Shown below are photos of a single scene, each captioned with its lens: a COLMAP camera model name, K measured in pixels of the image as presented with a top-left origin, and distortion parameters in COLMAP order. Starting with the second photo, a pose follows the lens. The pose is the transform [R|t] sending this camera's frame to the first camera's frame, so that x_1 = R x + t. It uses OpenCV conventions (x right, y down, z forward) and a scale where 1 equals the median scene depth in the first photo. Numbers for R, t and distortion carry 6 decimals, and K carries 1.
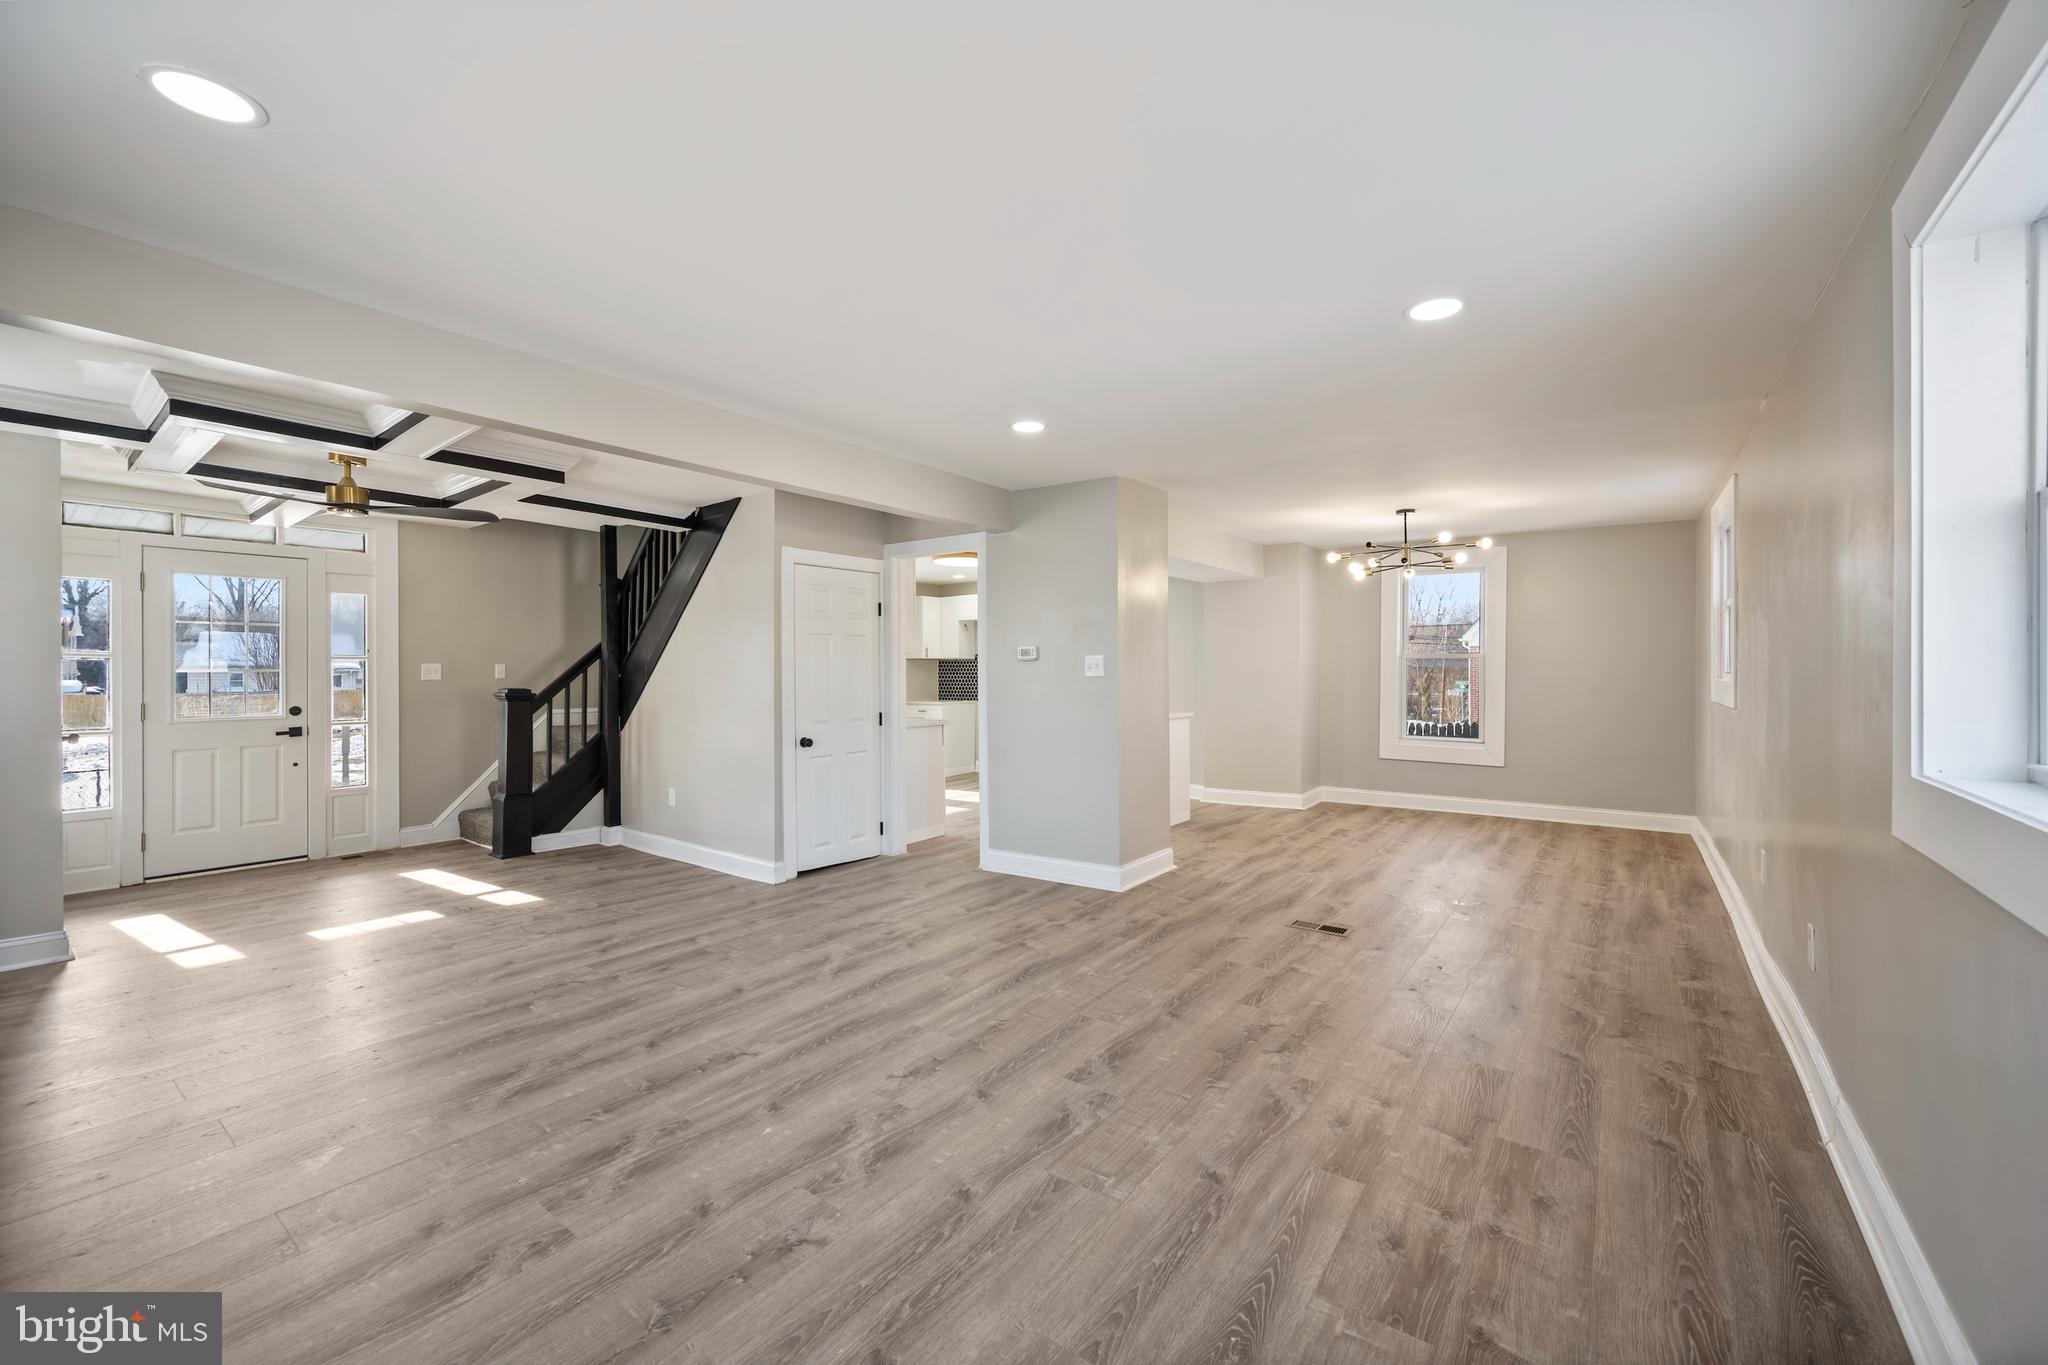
lens RADIAL K [[809.9, 0, 1038.9], [0, 809.9, 676.5], [0, 0, 1]] dist [0.001387, 0.000145]
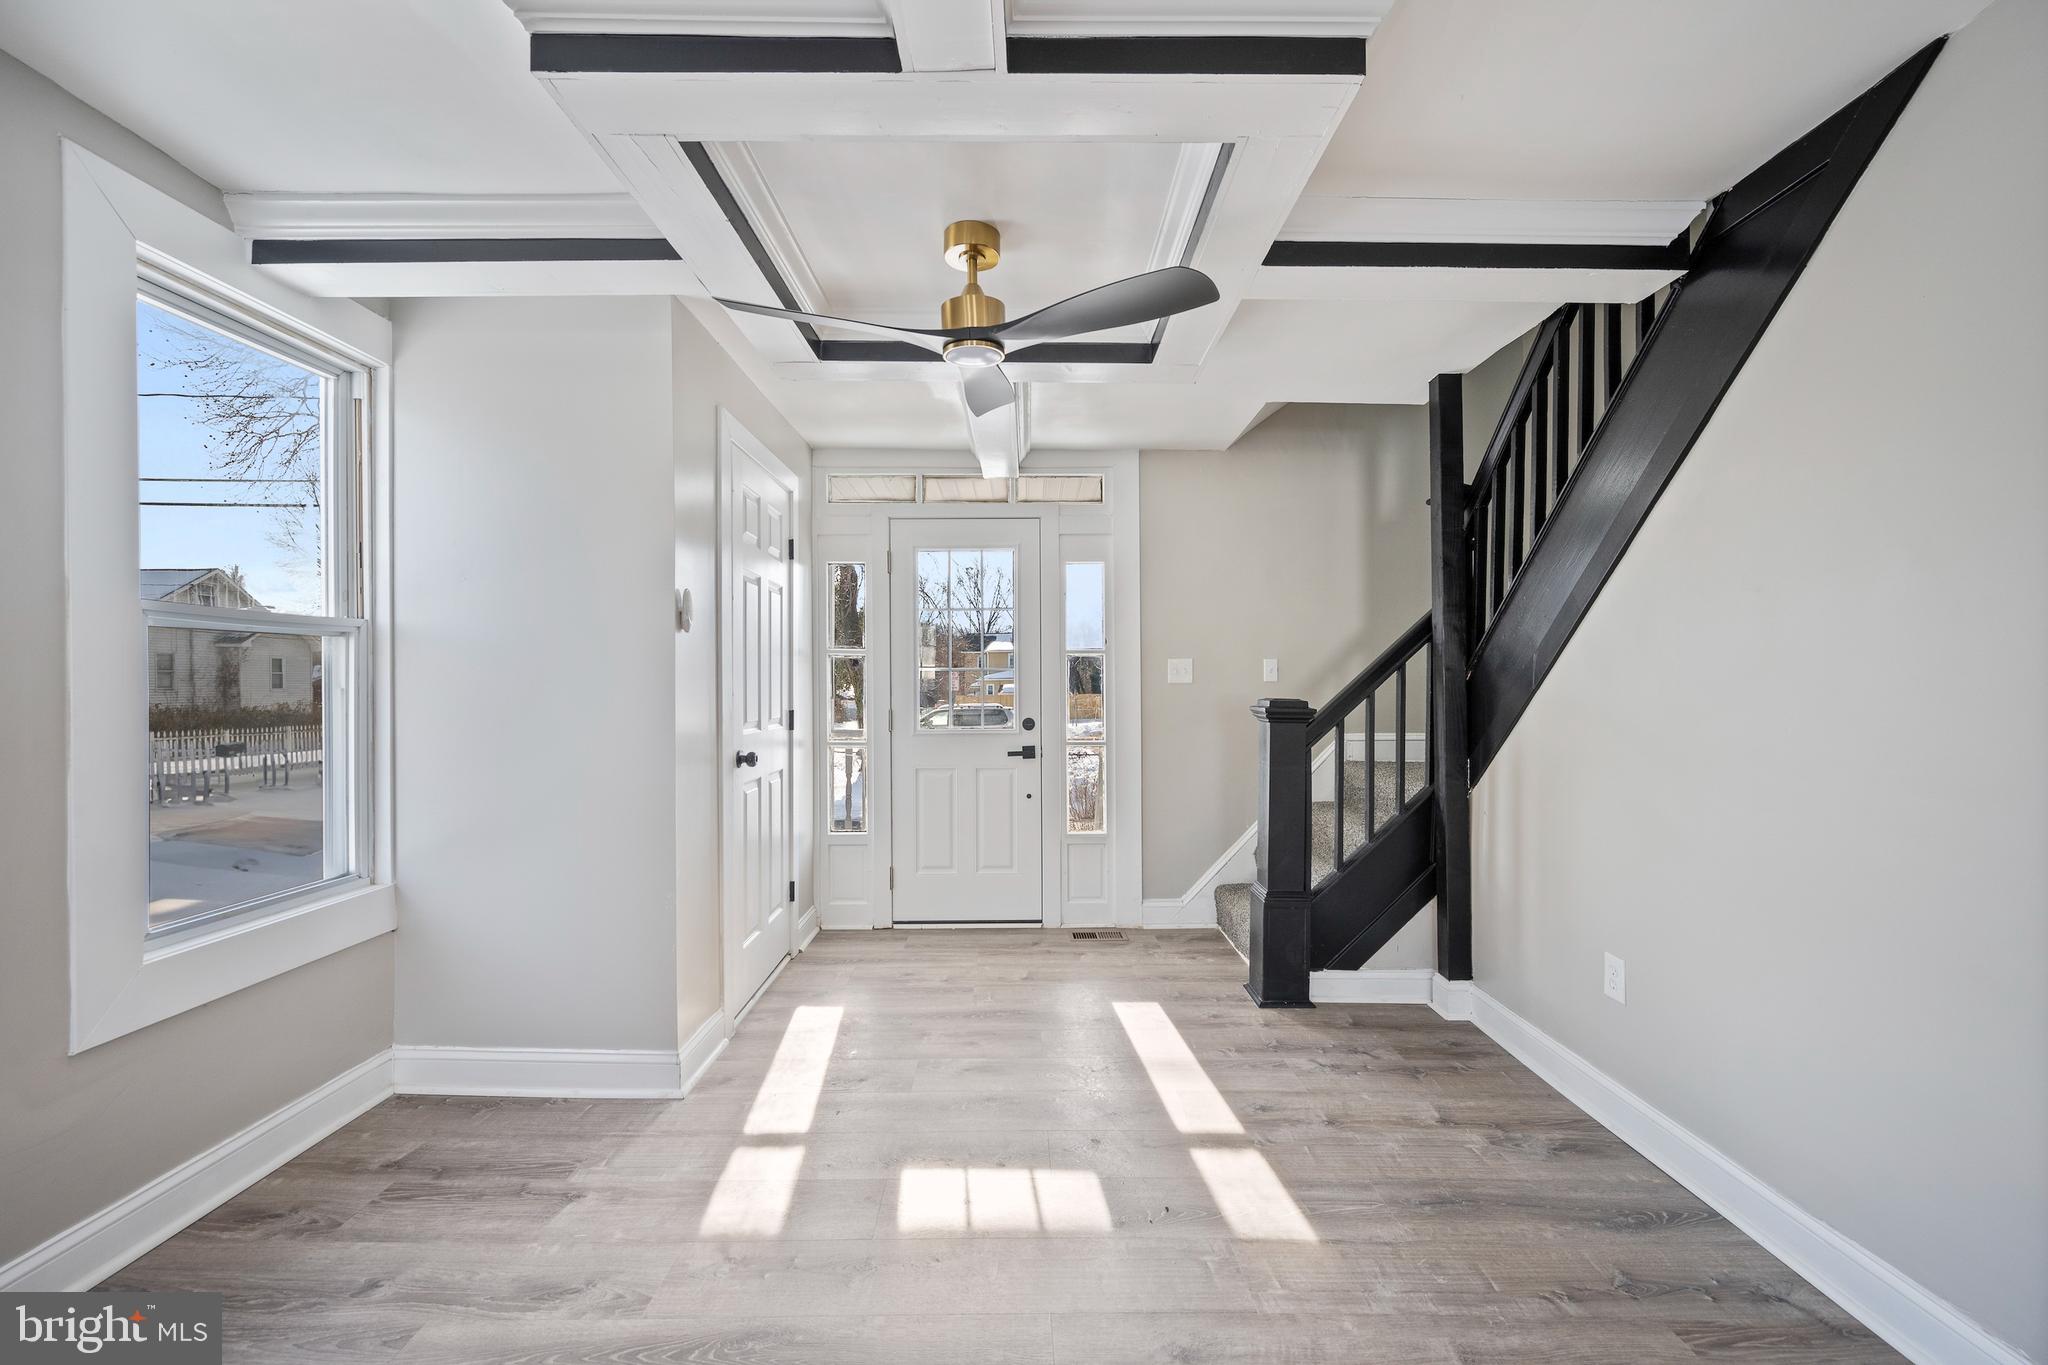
lens RADIAL K [[809.9, 0, 1038.9], [0, 809.9, 676.5], [0, 0, 1]] dist [0.001387, 0.000145]
pose [[0.608971, -0.002121, -0.793189, -0.293244], [-0.000094, 0.999996, -0.002746, 0.000759], [0.793192, 0.001747, 0.608969, 0.504861]]
